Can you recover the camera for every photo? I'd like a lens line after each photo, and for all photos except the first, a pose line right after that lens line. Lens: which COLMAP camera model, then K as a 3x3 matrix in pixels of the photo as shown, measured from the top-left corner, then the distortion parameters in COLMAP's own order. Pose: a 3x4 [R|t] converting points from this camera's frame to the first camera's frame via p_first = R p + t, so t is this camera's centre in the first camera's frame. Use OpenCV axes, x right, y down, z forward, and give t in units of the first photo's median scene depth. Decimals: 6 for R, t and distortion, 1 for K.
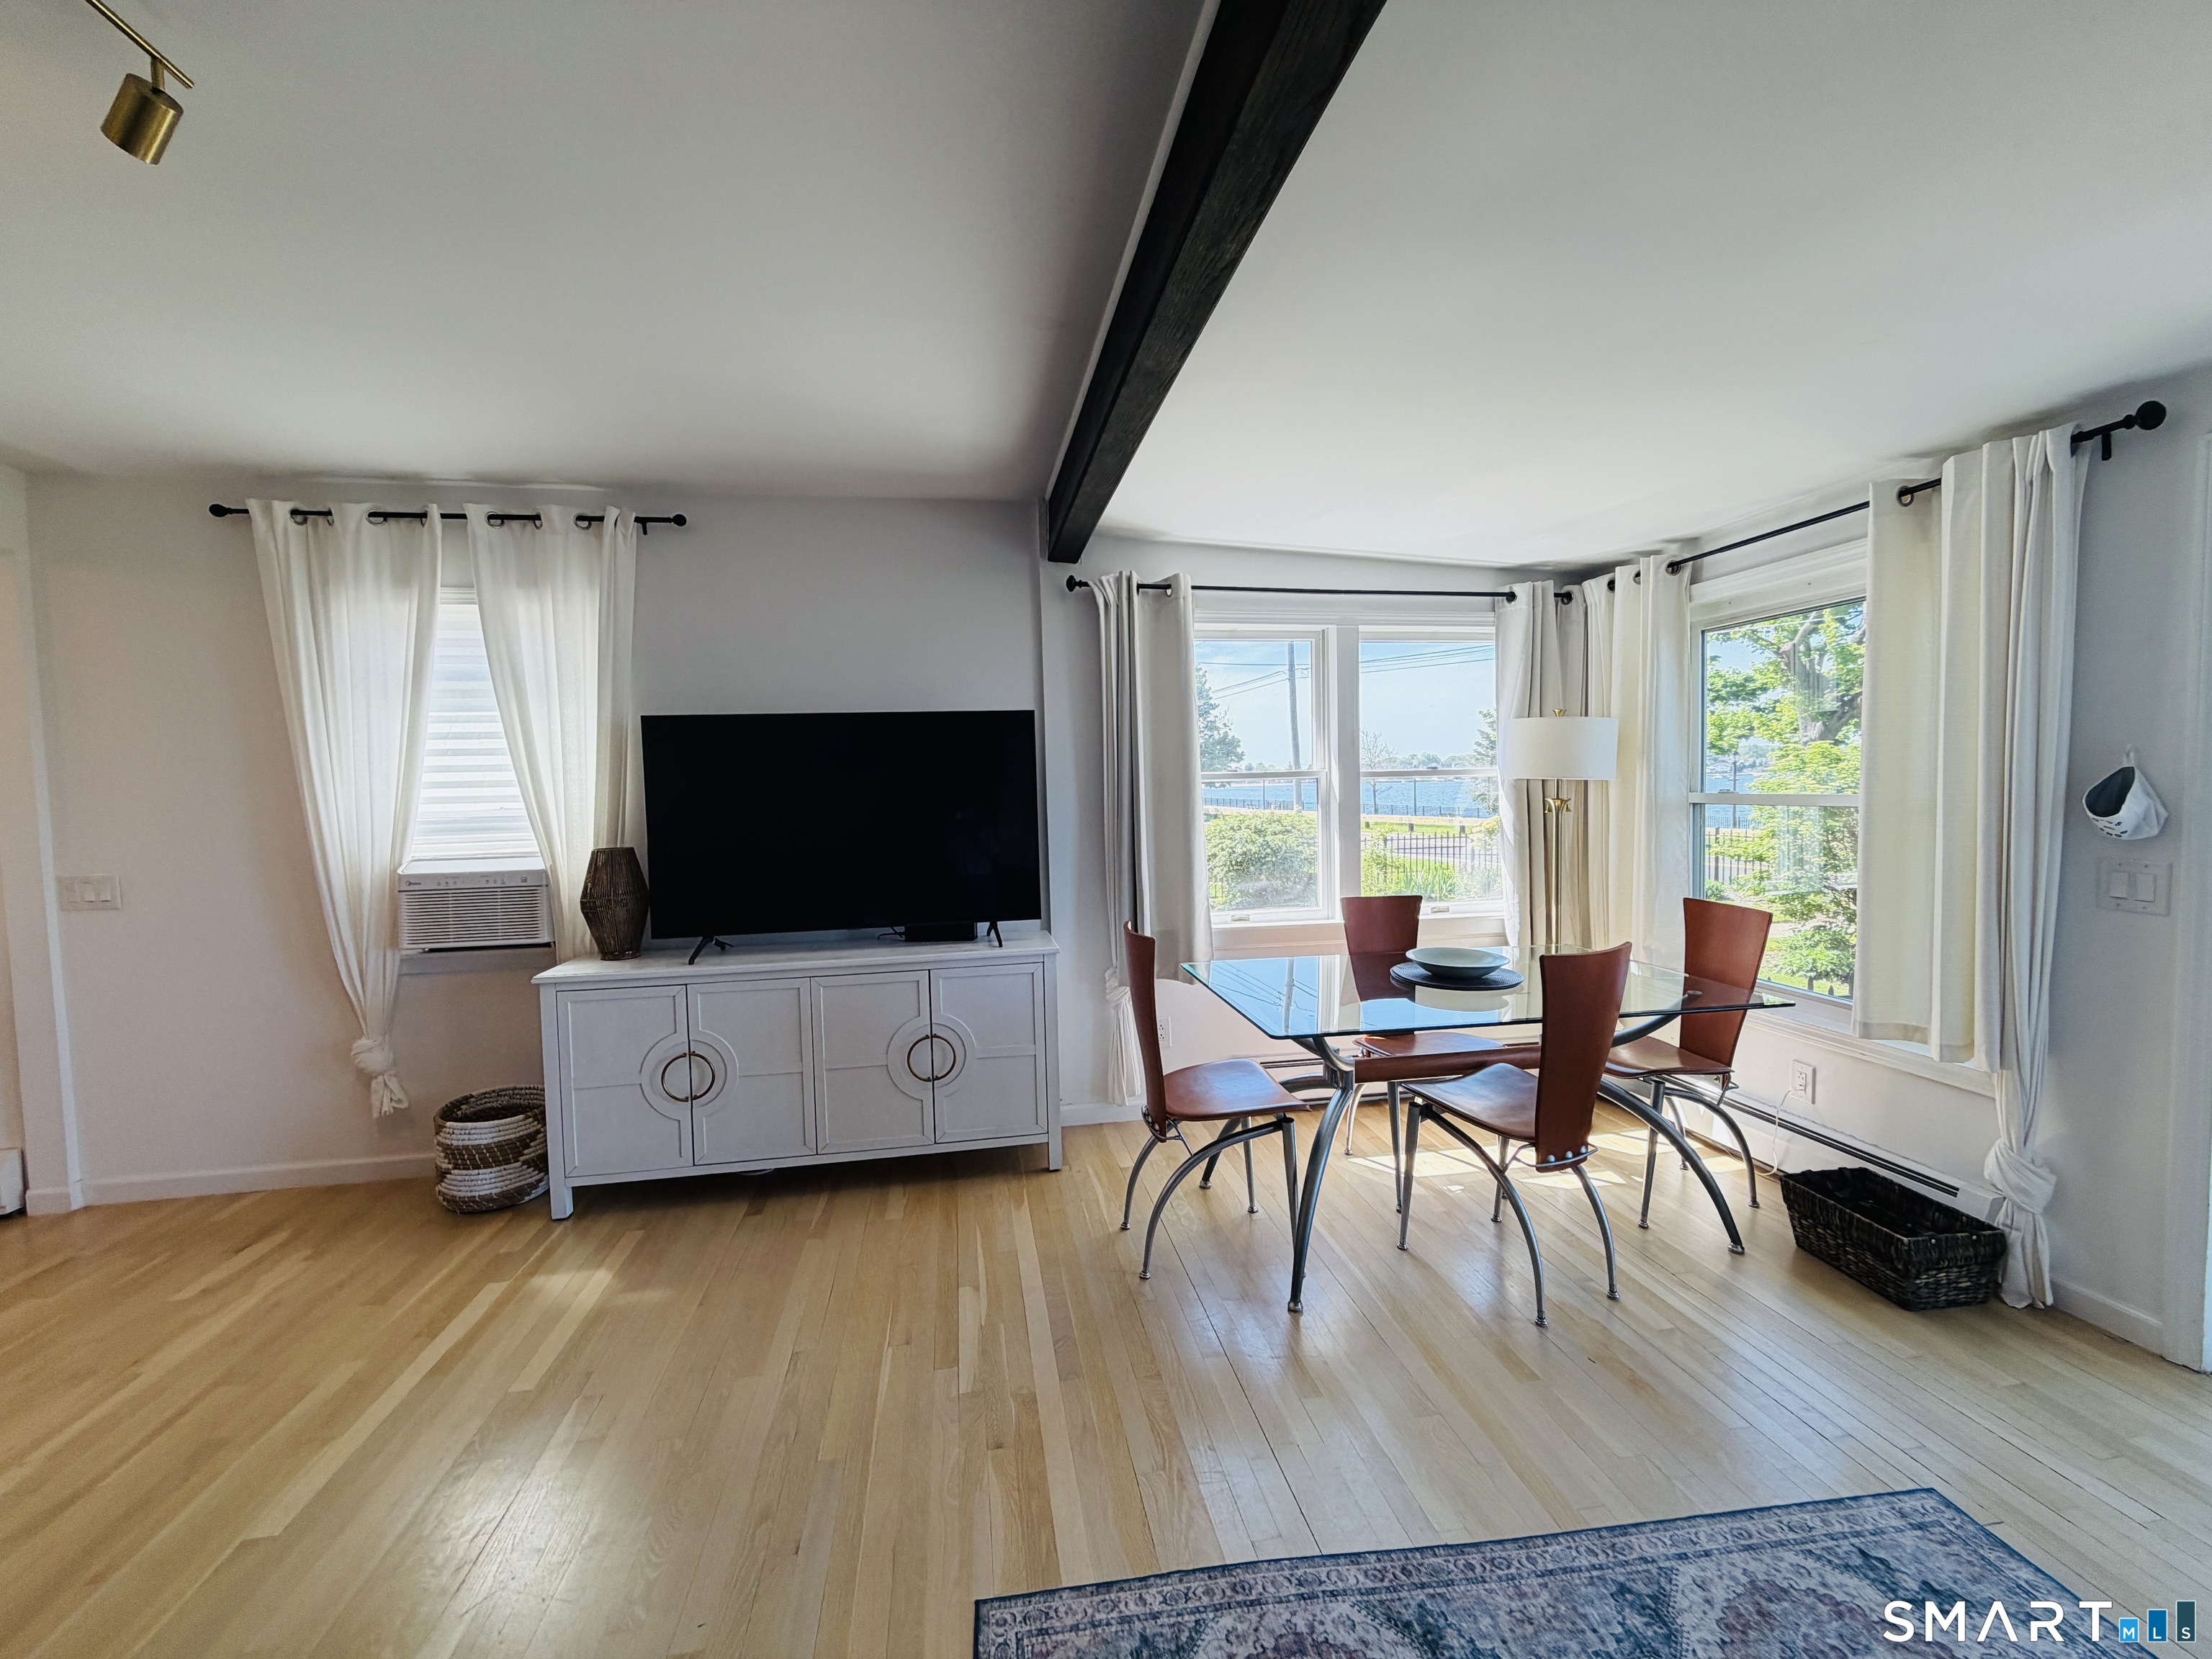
lens RADIAL K [[883.5, 0, 1099.5], [0, 883.5, 829.5], [0, 0, 1]] dist [0.000579, 0.000232]
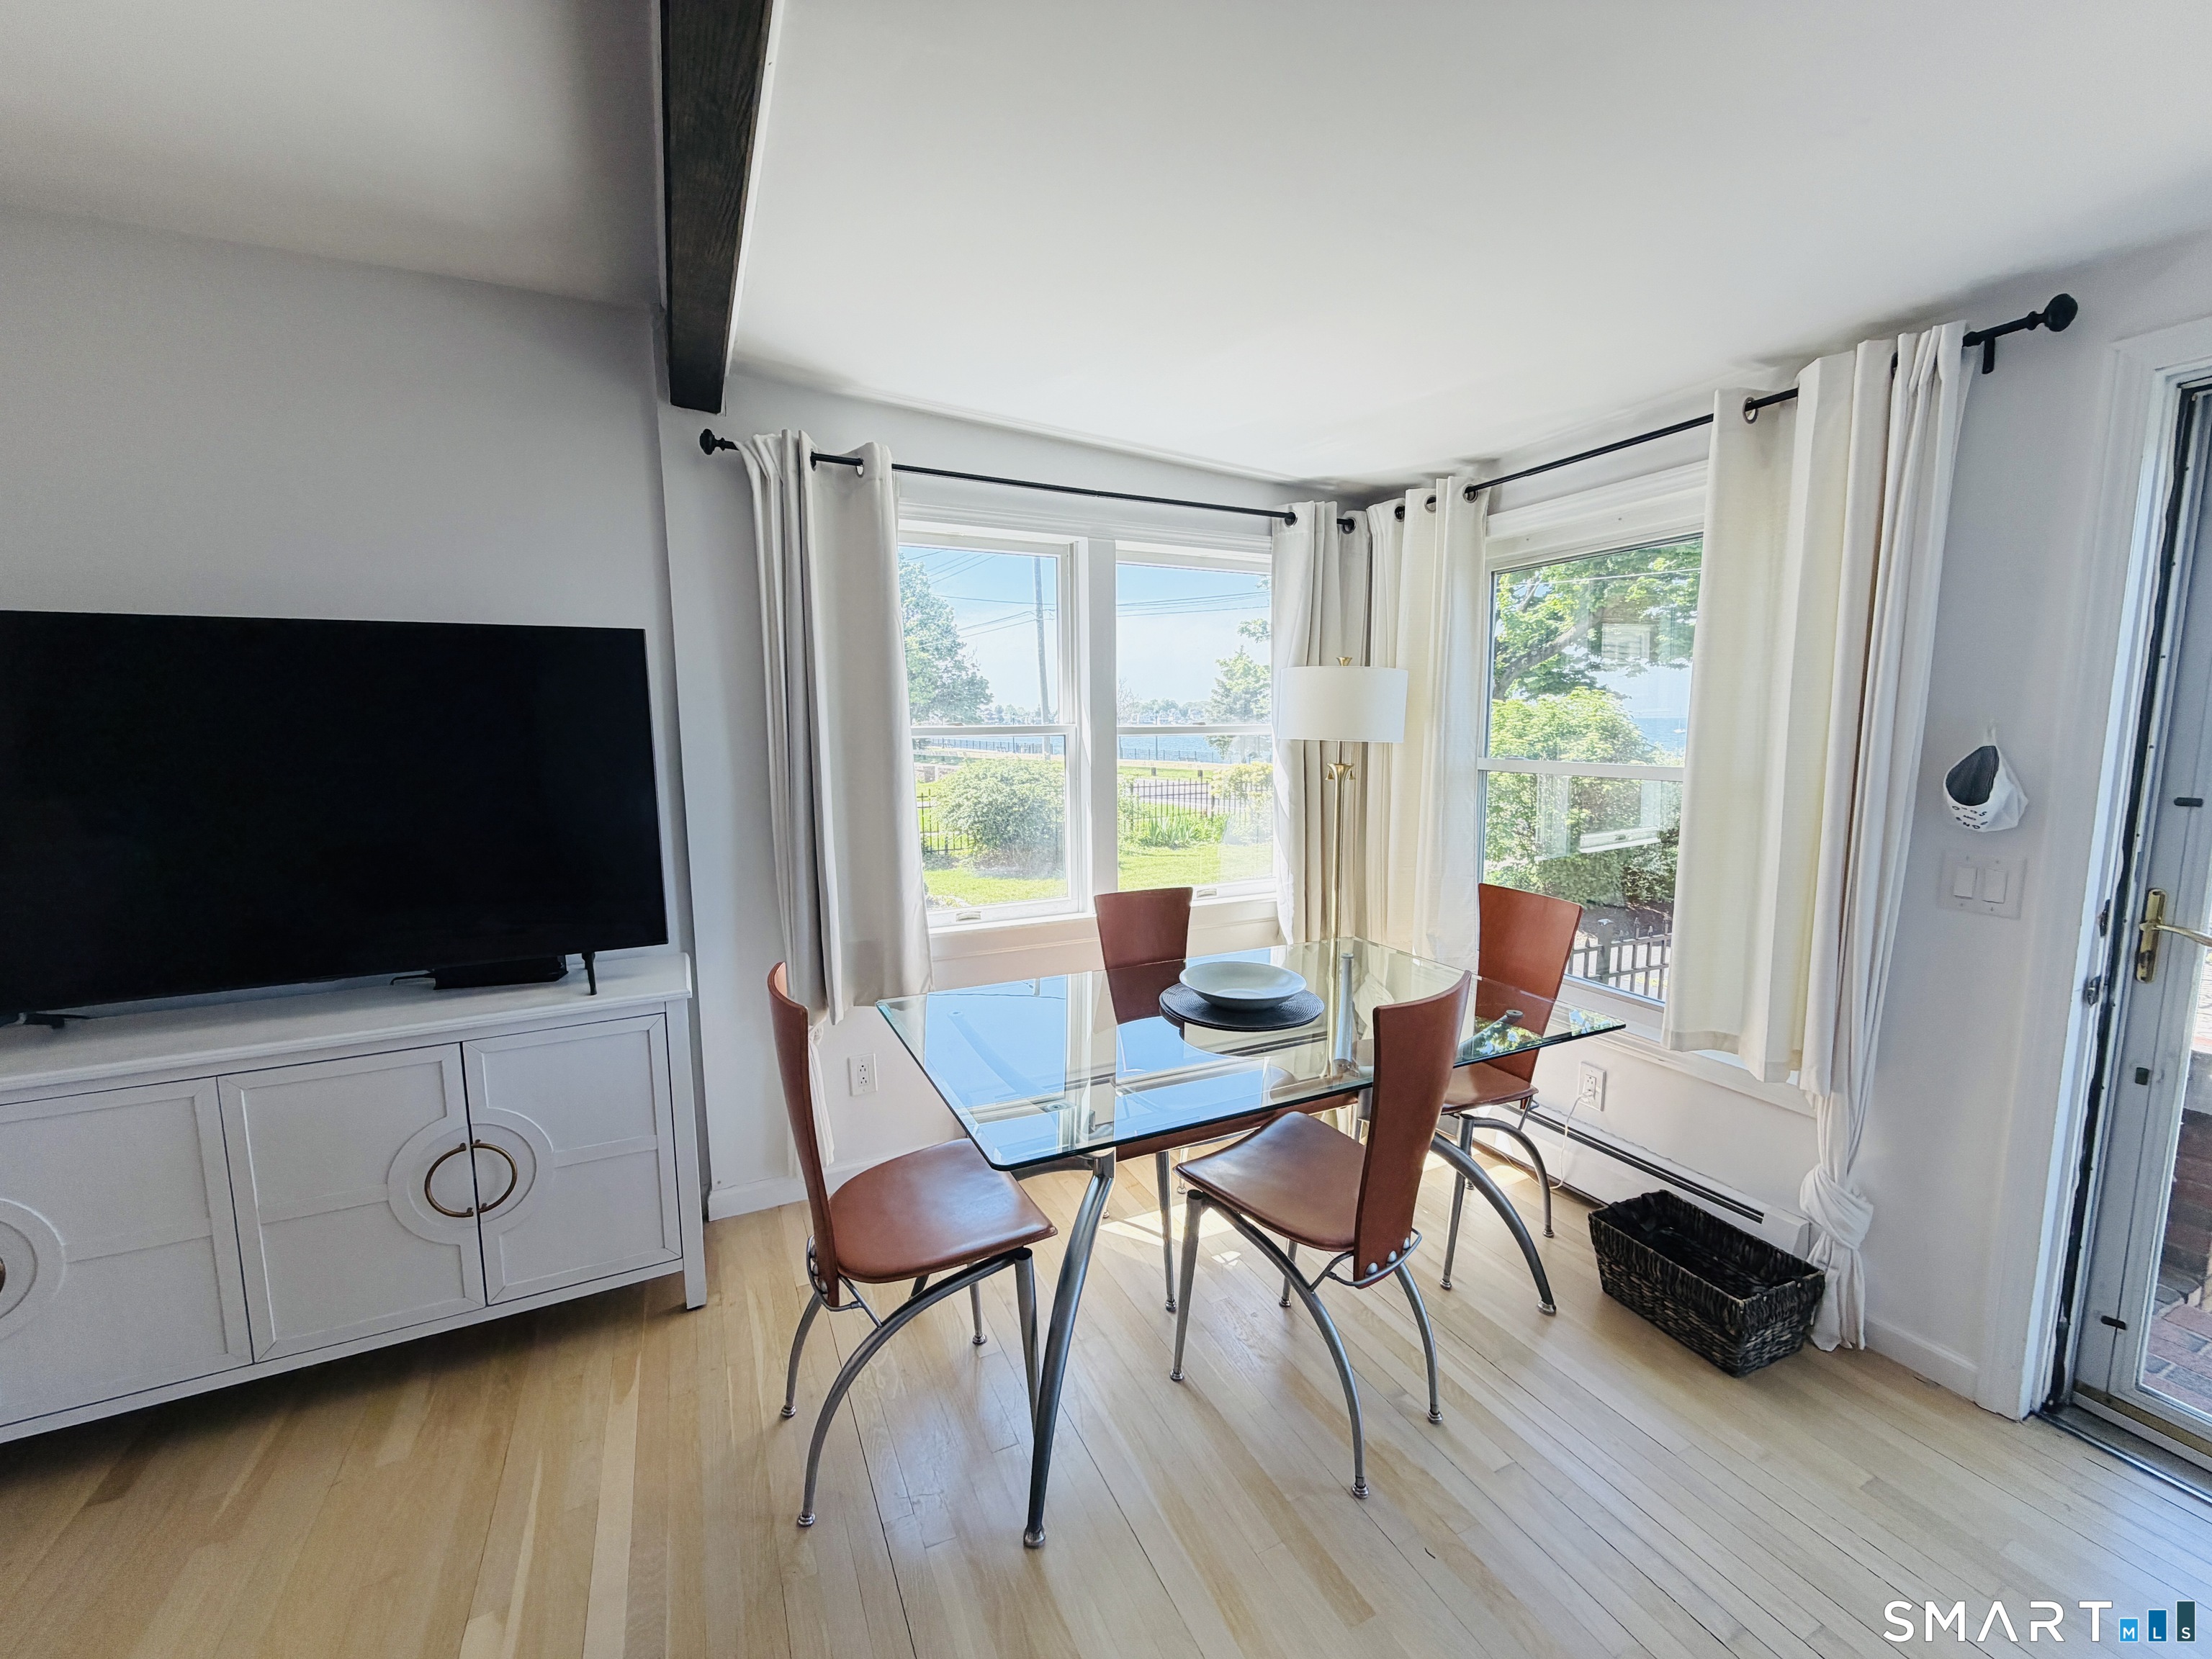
lens RADIAL K [[883.5, 0, 1099.5], [0, 883.5, 829.5], [0, 0, 1]] dist [0.000579, 0.000232]
pose [[0.961047, -0.018521, 0.275764, 0.072441], [0.000370, 0.997838, 0.065727, -0.032628], [-0.276385, -0.063065, 0.958975, 0.289463]]
